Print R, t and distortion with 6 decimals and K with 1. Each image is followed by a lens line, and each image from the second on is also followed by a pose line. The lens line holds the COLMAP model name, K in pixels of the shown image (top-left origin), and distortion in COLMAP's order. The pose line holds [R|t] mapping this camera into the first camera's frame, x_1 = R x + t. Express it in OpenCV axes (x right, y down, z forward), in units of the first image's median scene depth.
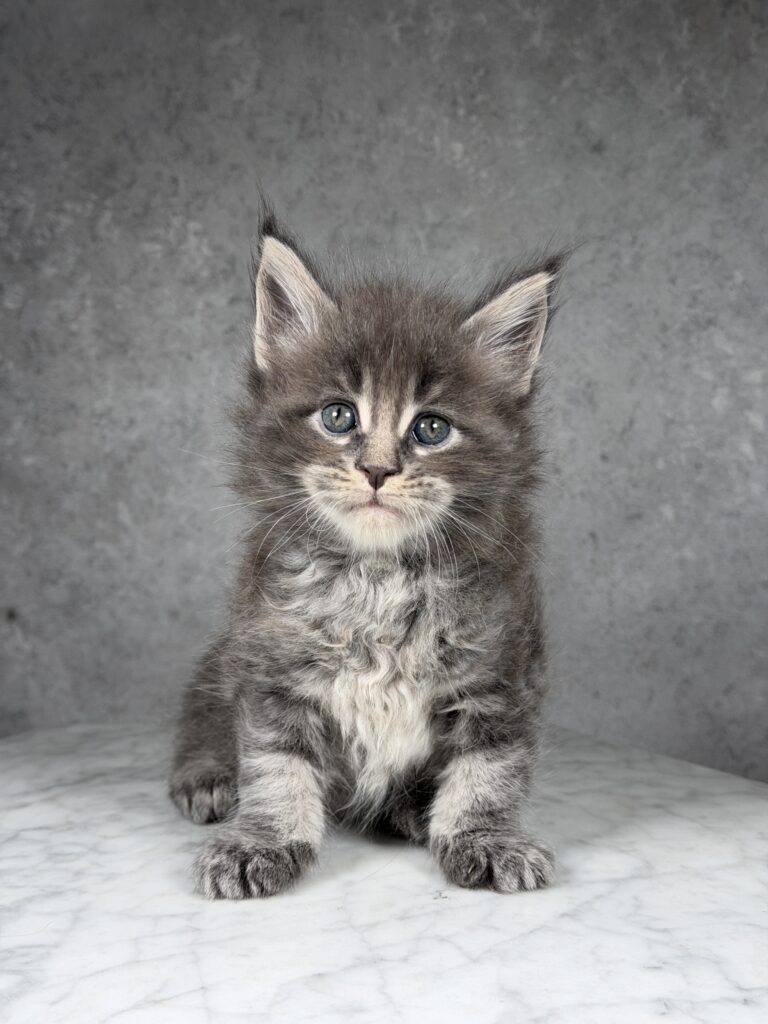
lens RADIAL K [[1594.6, 0, 392.0], [0, 1594.6, 517.8], [0, 0, 1]] dist [0.116321, 0.000000]
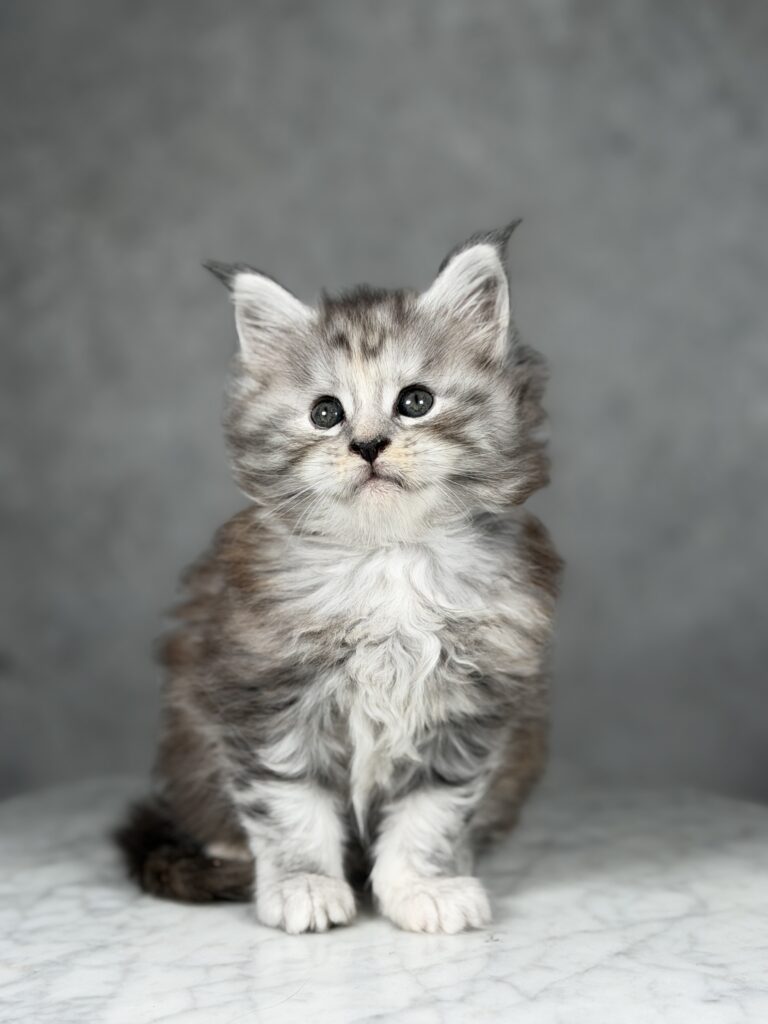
lens RADIAL K [[1850.1, 0, 389.7], [0, 1850.1, 507.3], [0, 0, 1]] dist [0.125809, 0.000000]
pose [[0.999588, -0.028712, -0.000234, -0.025593], [0.028705, 0.999476, -0.014970, -0.013974], [0.000663, 0.014957, 0.999888, -0.151427]]
